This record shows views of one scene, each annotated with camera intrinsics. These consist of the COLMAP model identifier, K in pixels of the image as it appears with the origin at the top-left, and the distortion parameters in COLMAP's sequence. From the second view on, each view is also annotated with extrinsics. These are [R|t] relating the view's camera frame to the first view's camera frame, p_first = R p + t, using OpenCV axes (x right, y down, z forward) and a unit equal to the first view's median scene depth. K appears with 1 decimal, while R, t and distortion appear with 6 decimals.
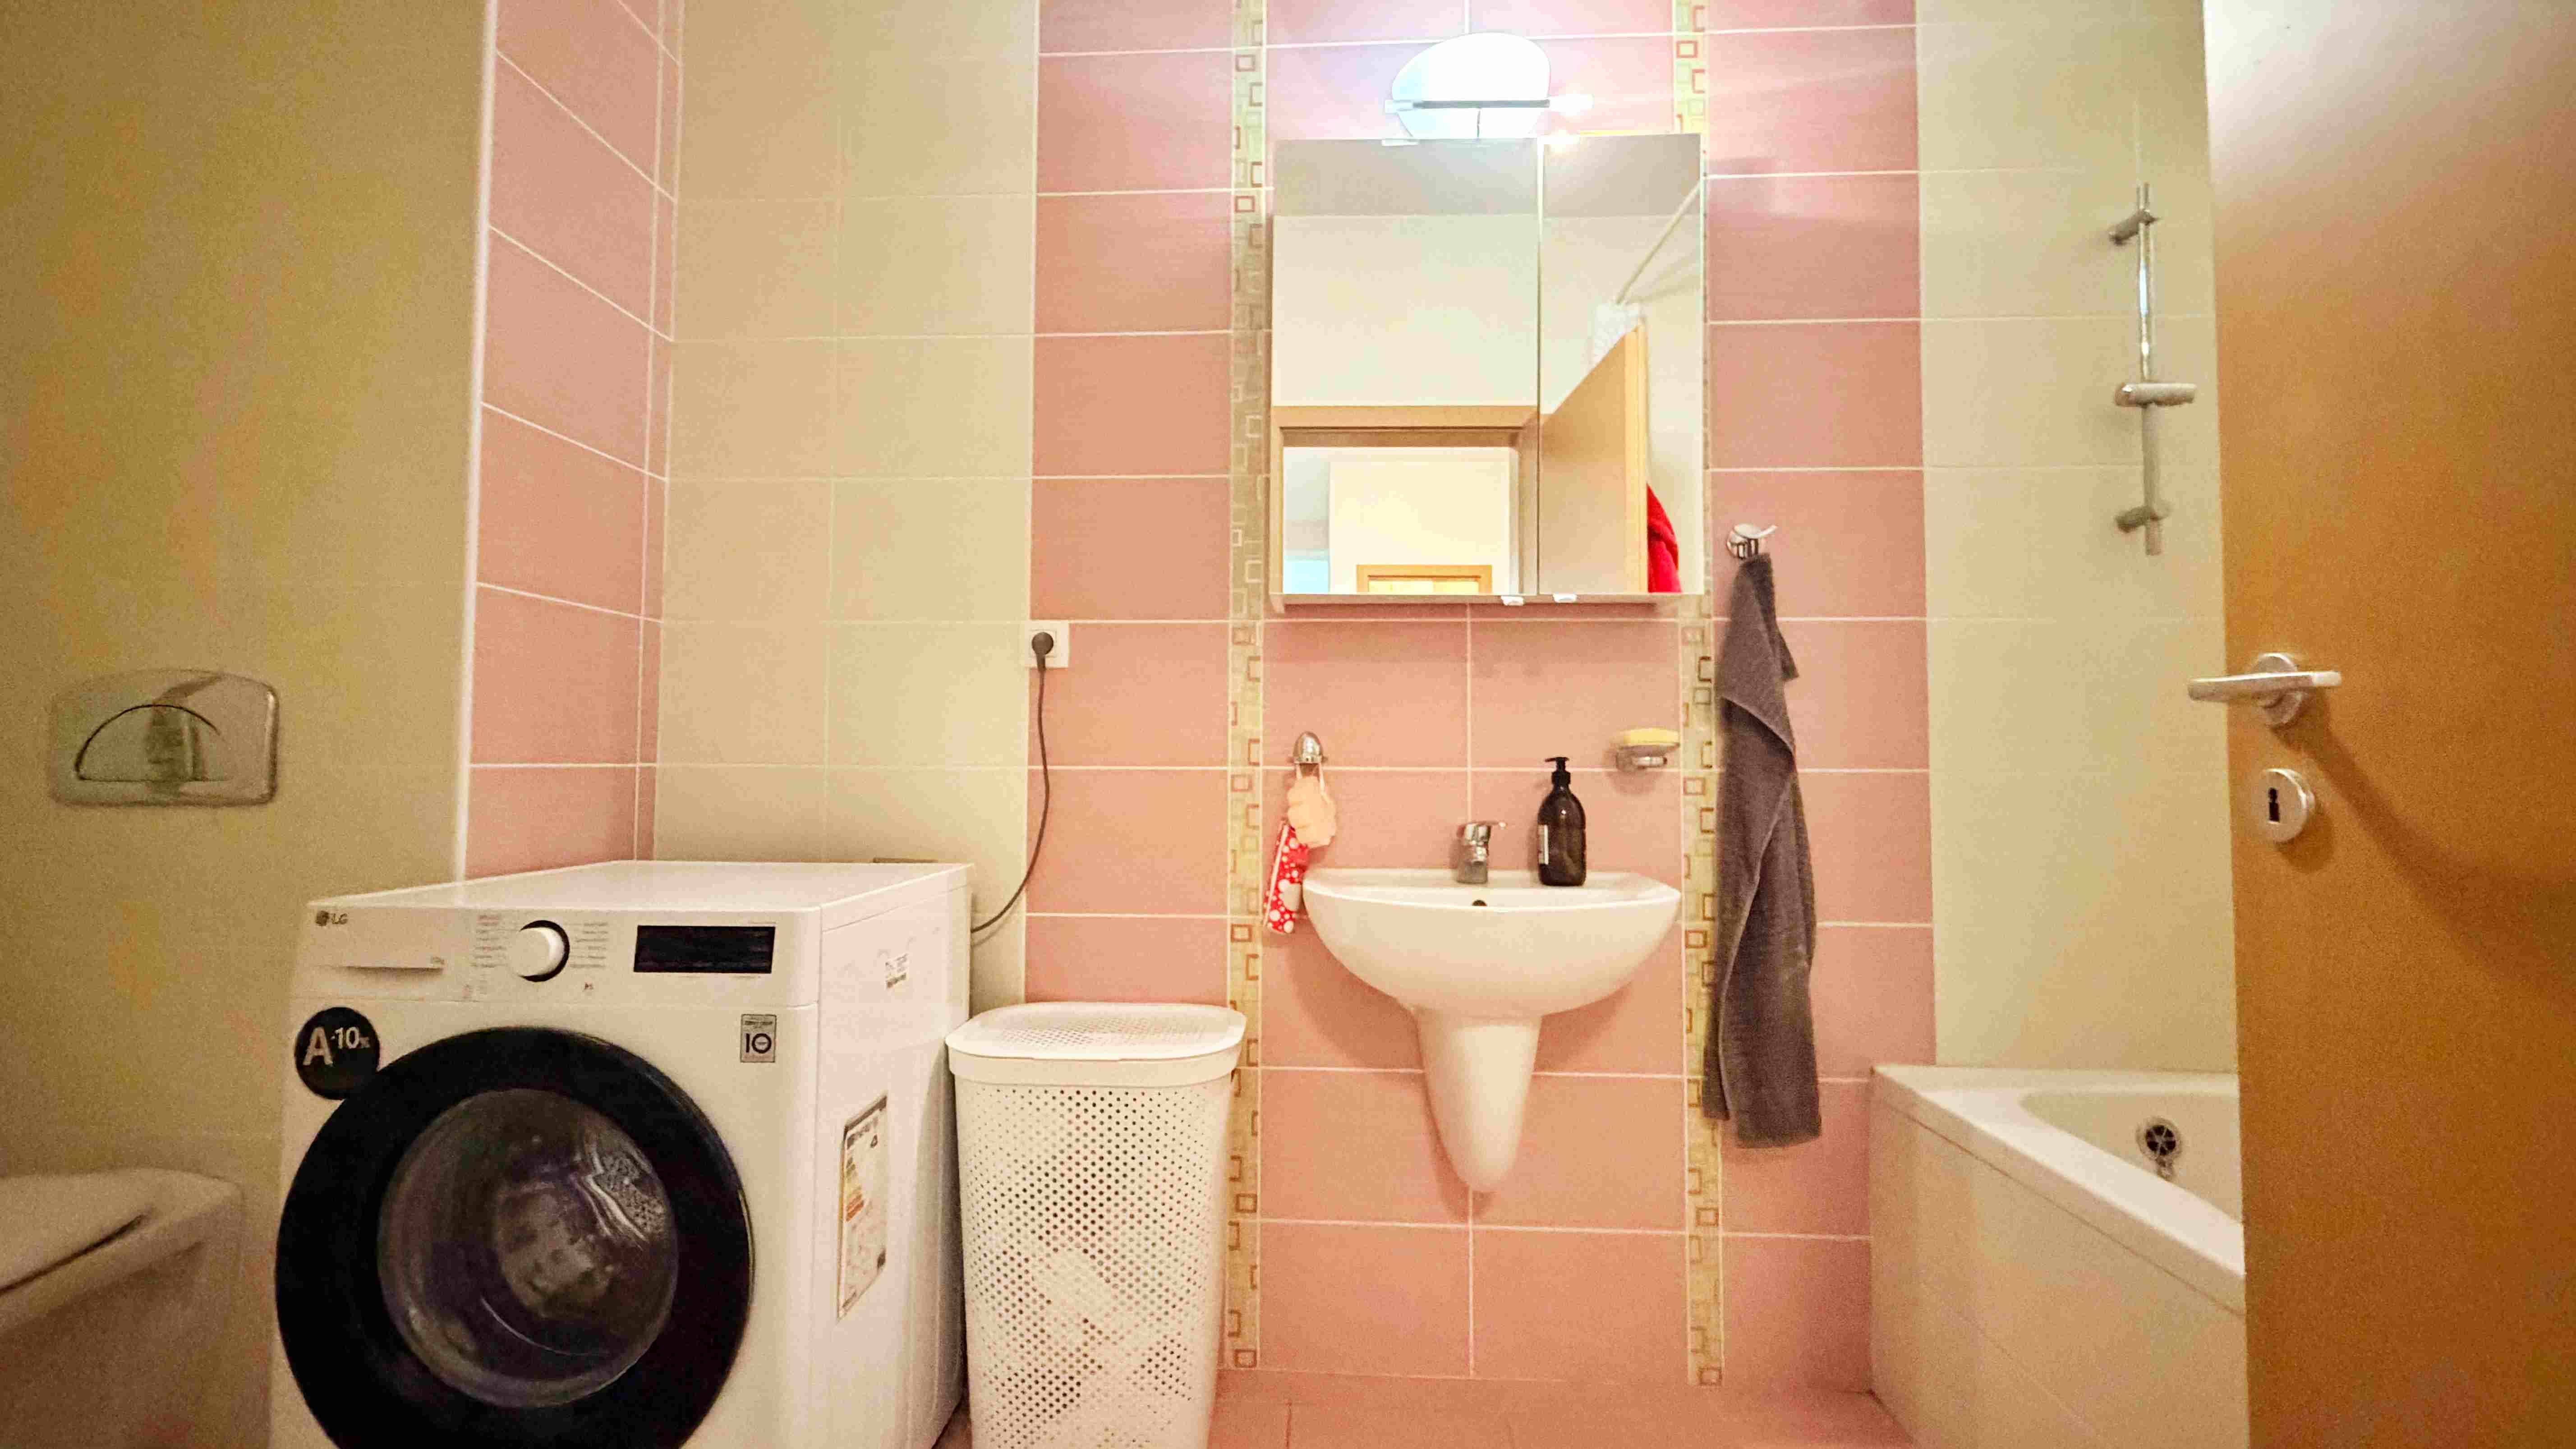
lens RADIAL K [[1023.4, 0, 1278.1], [0, 1023.4, 721.0], [0, 0, 1]] dist [-0.000621, -0.000025]
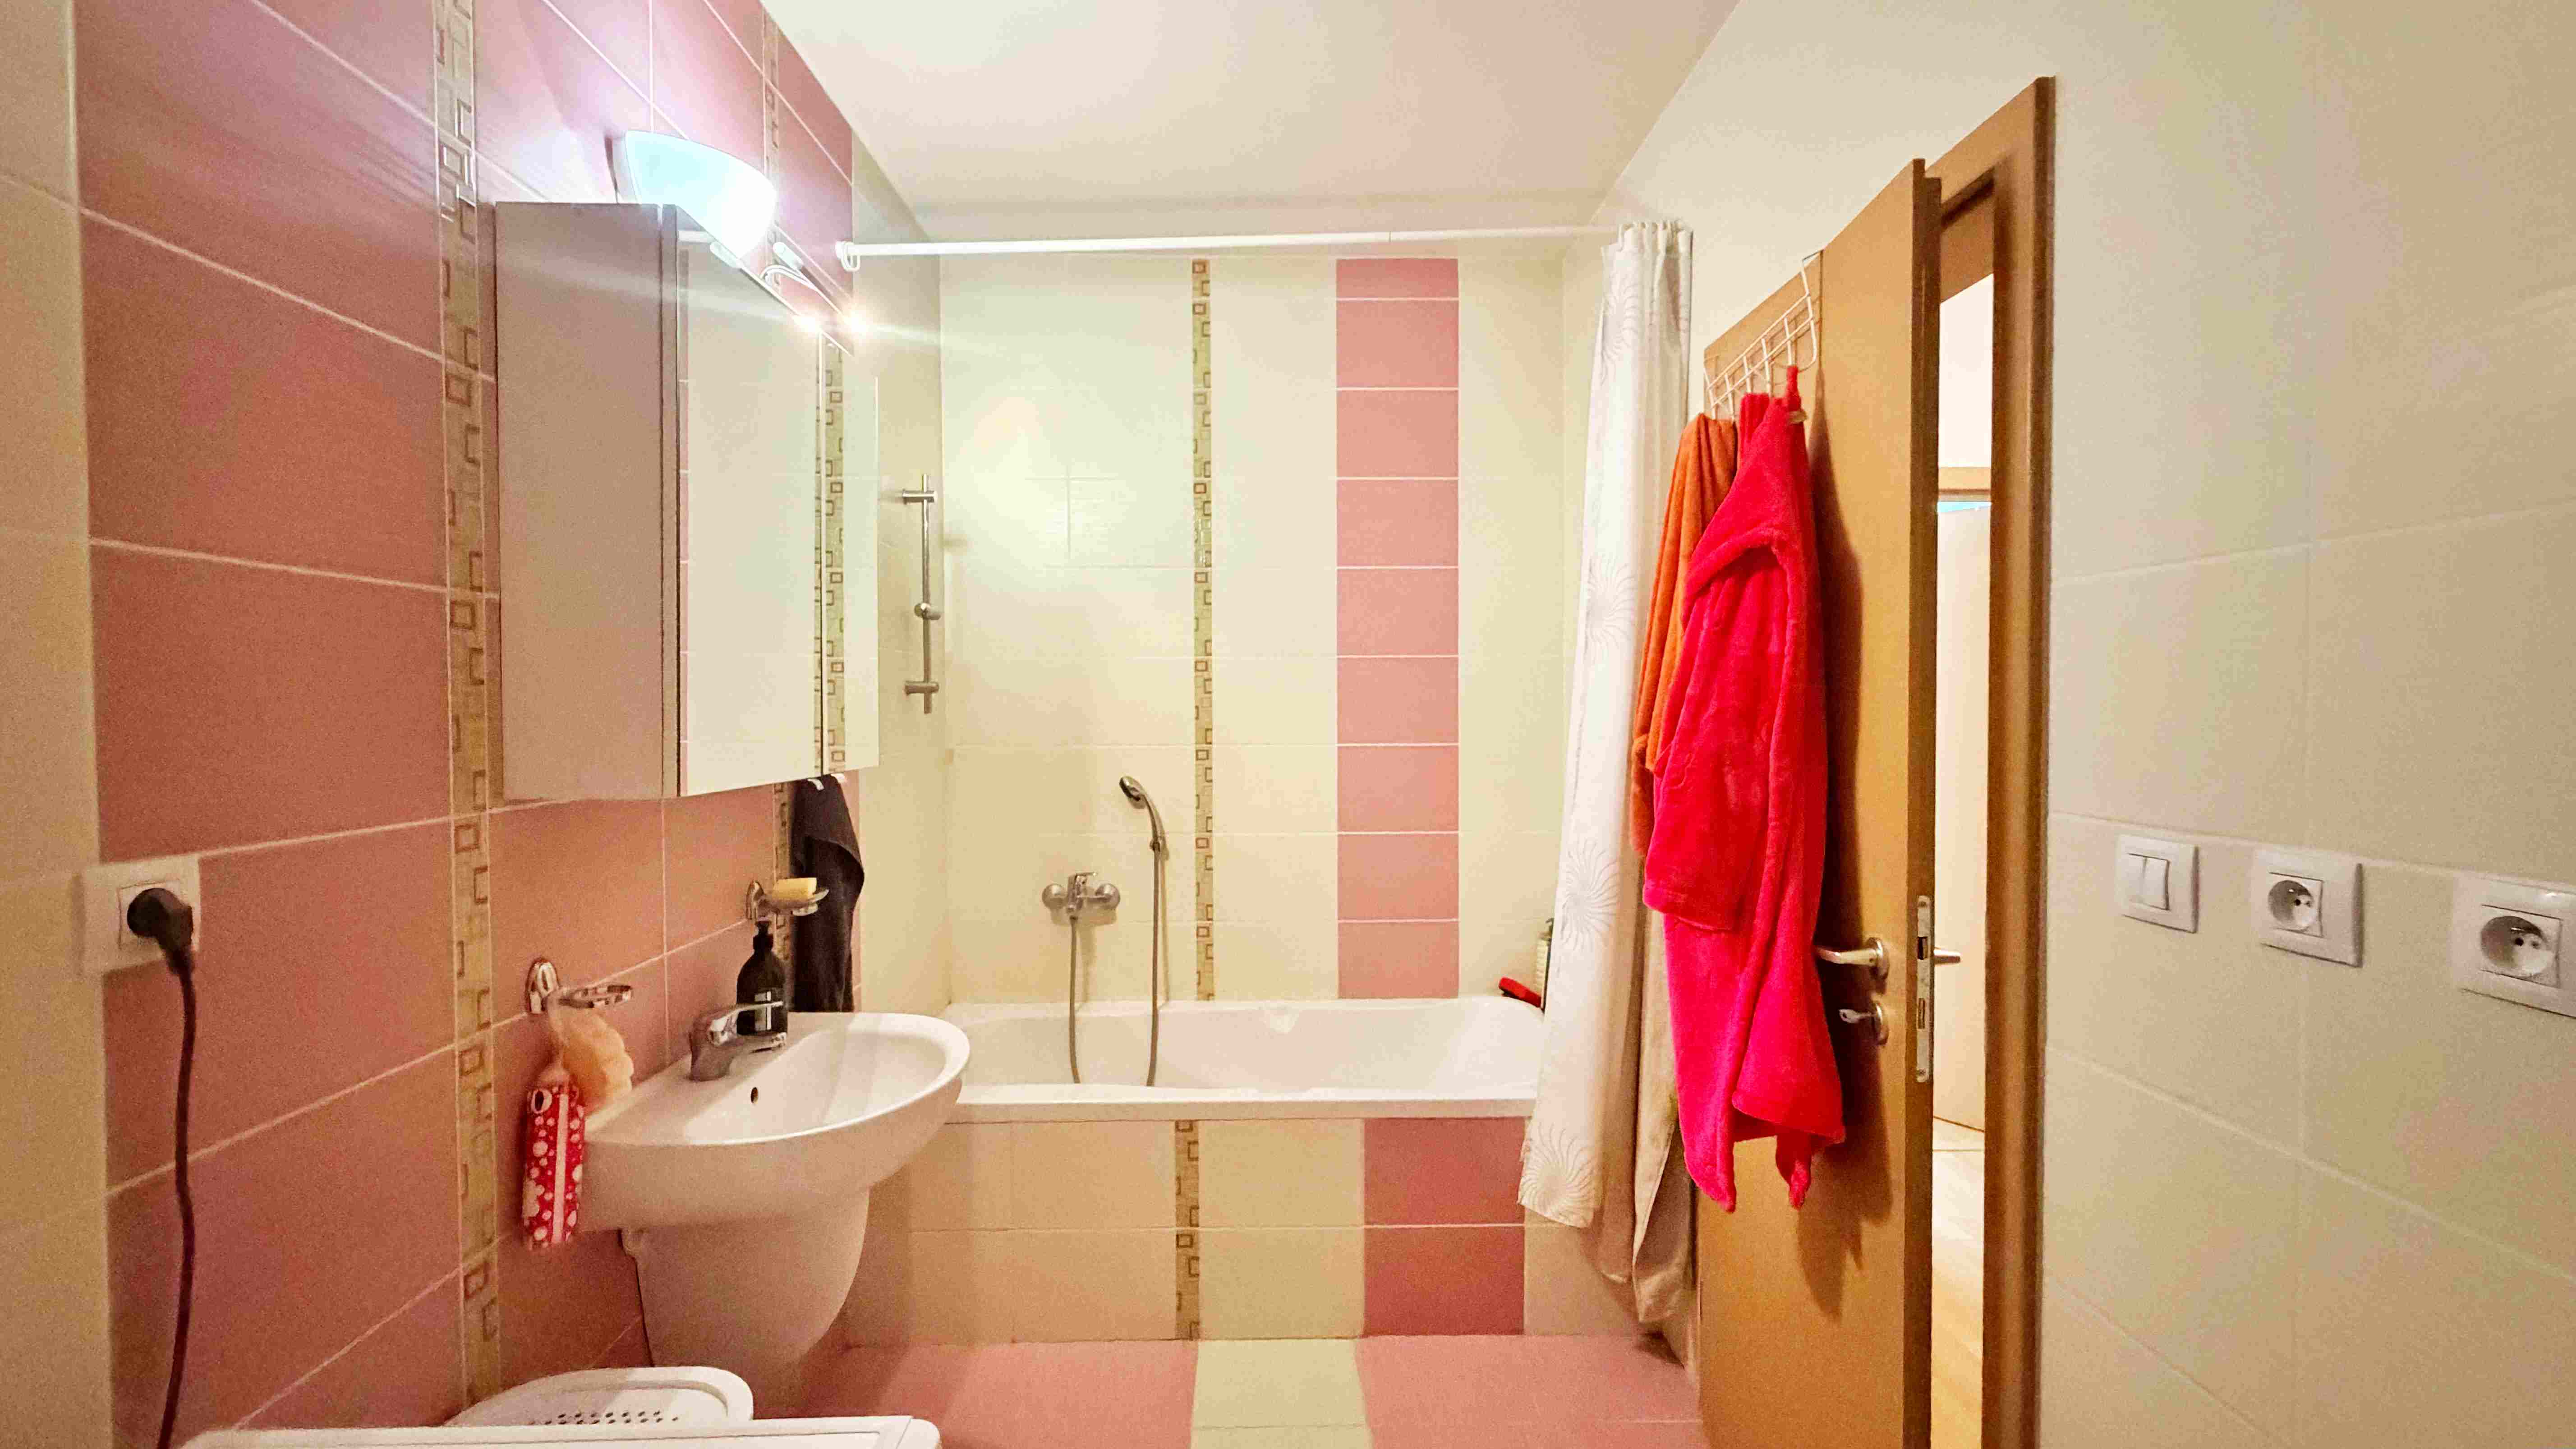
lens RADIAL K [[1076.2, 0, 1284.5], [0, 1076.2, 733.2], [0, 0, 1]] dist [0.002710, -0.000317]
pose [[-0.079096, -0.039118, 0.996099, -0.759884], [-0.009935, 0.999211, 0.038451, -0.181604], [-0.996818, -0.006855, -0.079422, 0.535524]]
